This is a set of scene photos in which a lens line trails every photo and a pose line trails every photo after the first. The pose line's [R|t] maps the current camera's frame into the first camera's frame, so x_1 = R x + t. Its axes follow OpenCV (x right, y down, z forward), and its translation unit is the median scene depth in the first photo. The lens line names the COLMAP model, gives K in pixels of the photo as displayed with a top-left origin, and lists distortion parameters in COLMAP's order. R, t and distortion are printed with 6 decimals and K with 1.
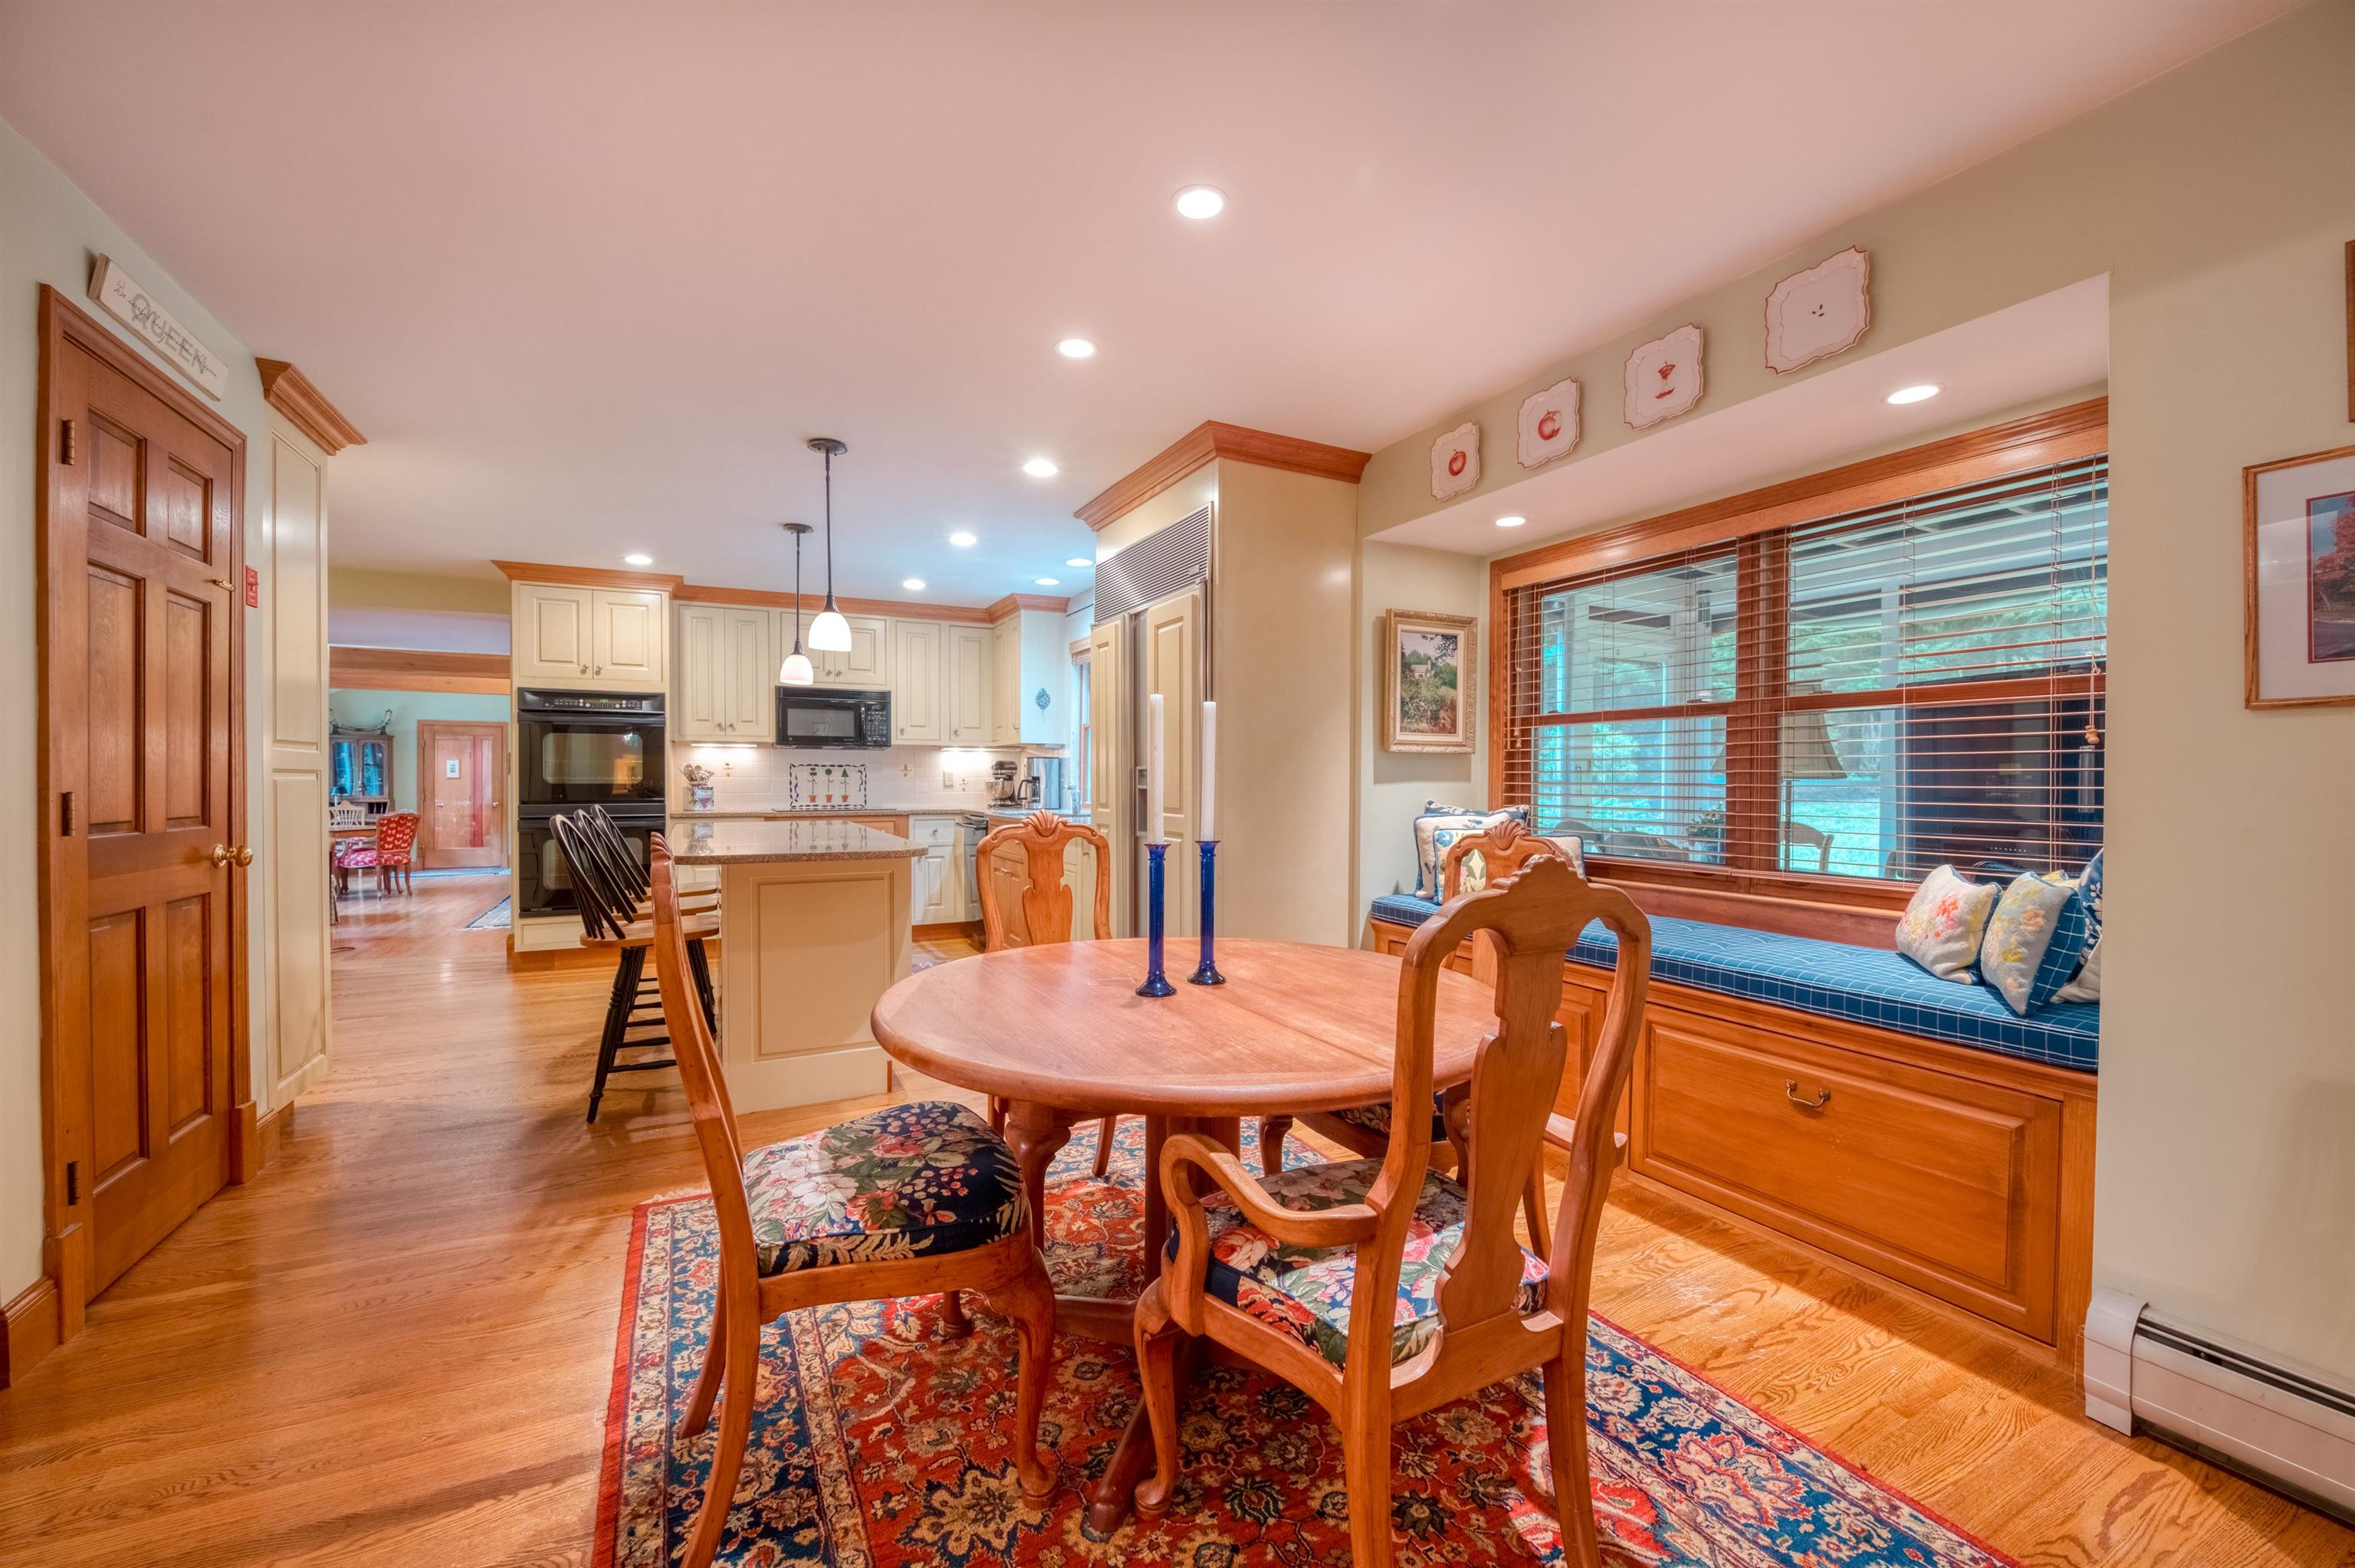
lens RADIAL K [[917.6, 0, 1177.5], [0, 917.6, 784.0], [0, 0, 1]] dist [-0.011303, -0.000557]
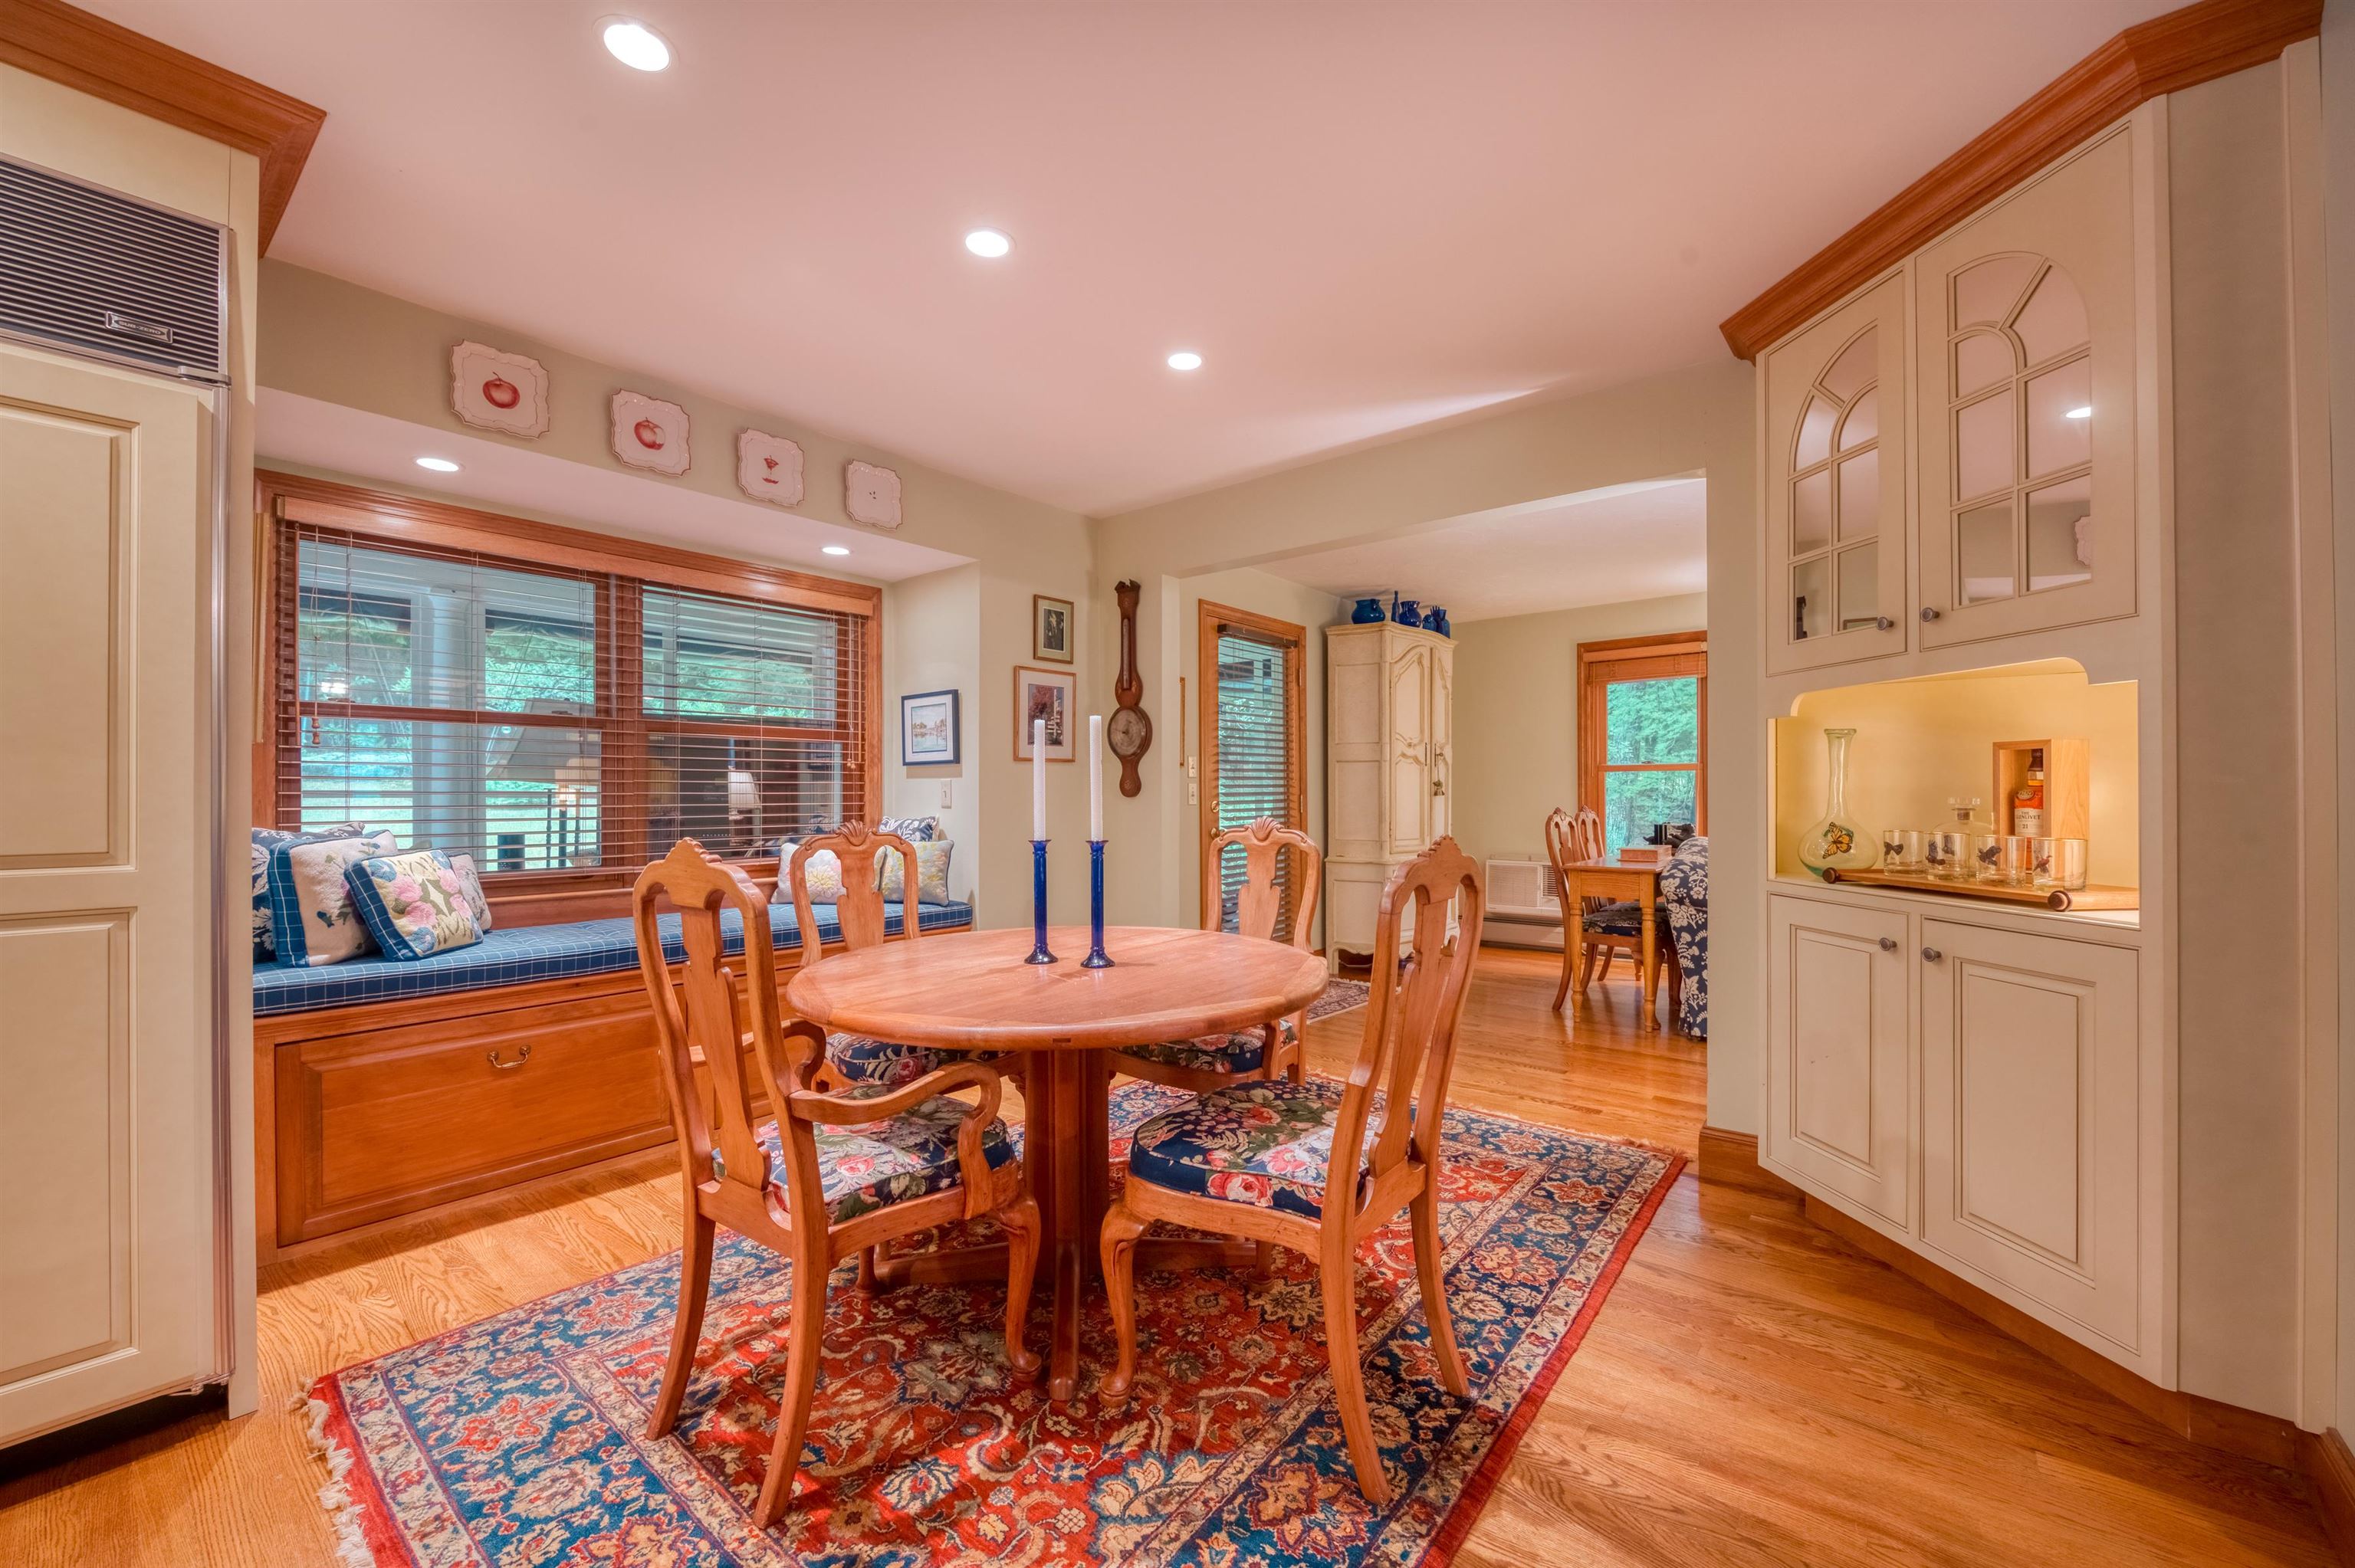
lens RADIAL K [[917.2, 0, 1157.1], [0, 917.2, 787.4], [0, 0, 1]] dist [-0.006125, -0.000271]
pose [[-0.379719, 0.002413, 0.925099, -0.364104], [0.004363, 0.999990, -0.000818, -0.001235], [-0.925091, 0.003726, -0.379726, 0.433244]]
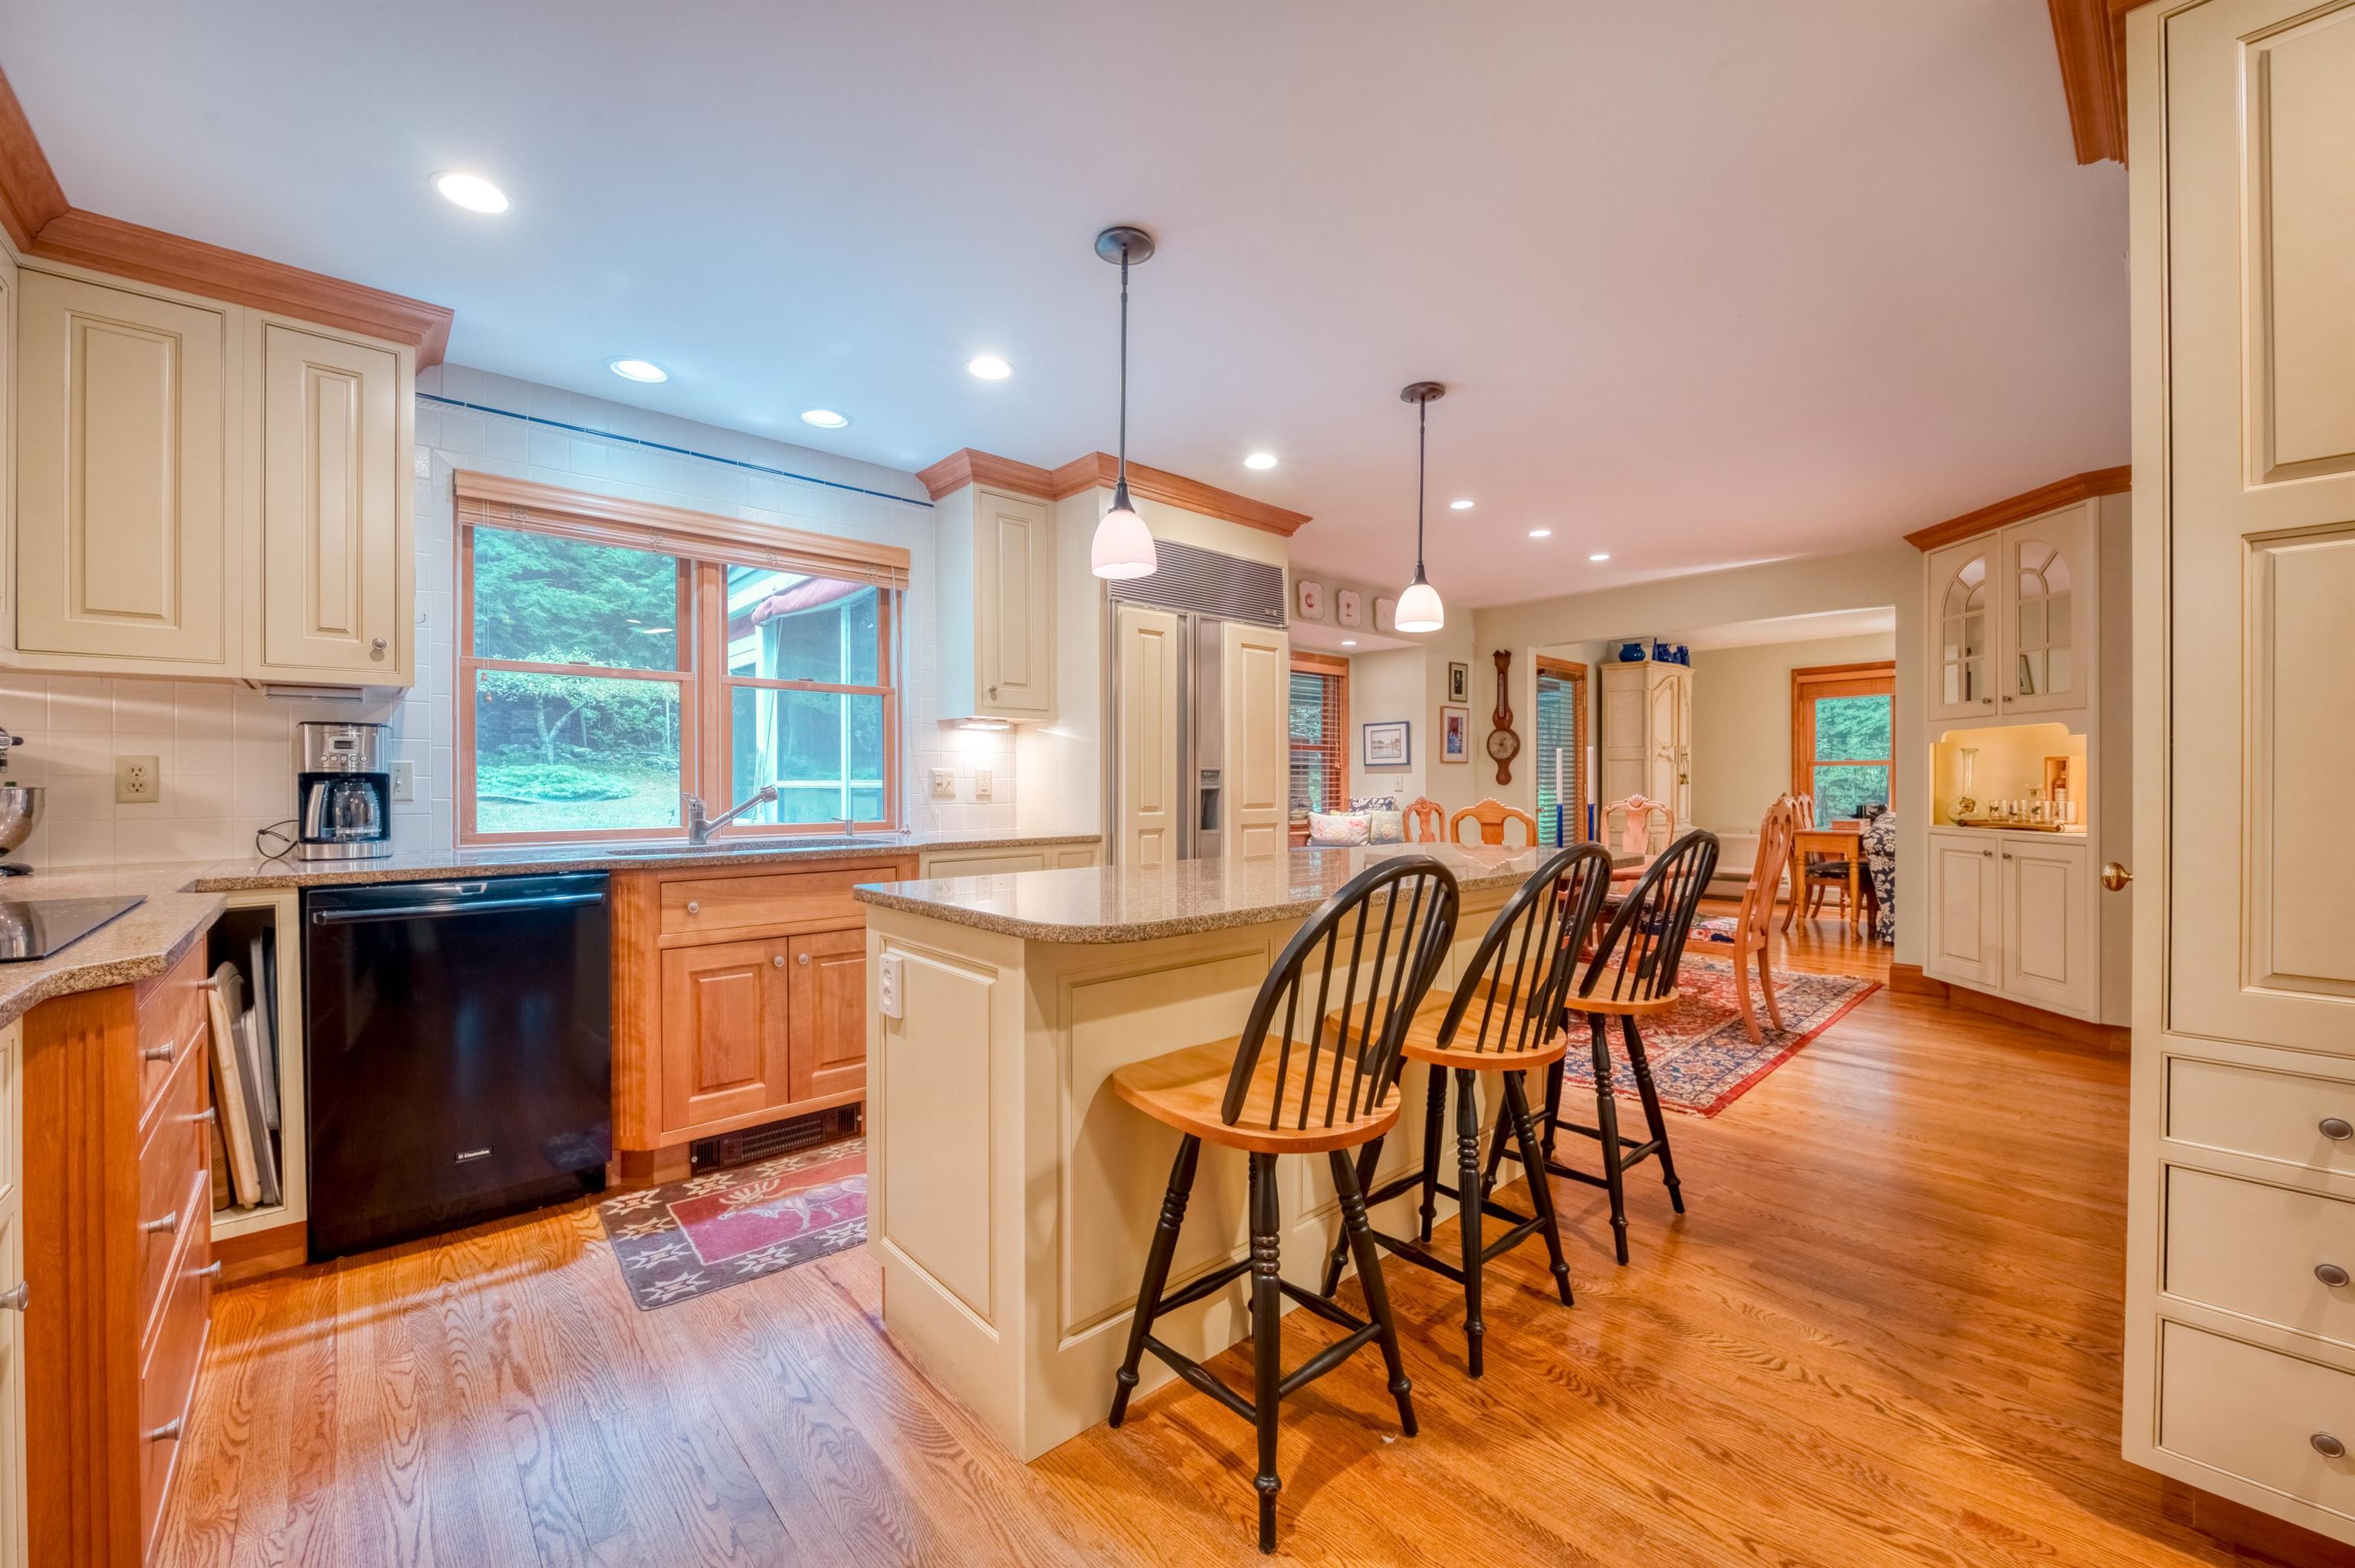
lens RADIAL K [[916.5, 0, 1167.9], [0, 916.5, 786.3], [0, 0, 1]] dist [-0.013301, 0.000260]
pose [[-0.248573, -0.005643, 0.968597, -0.710029], [0.006230, 0.999953, 0.007425, -0.004118], [-0.968593, 0.007880, -0.248526, 0.889391]]
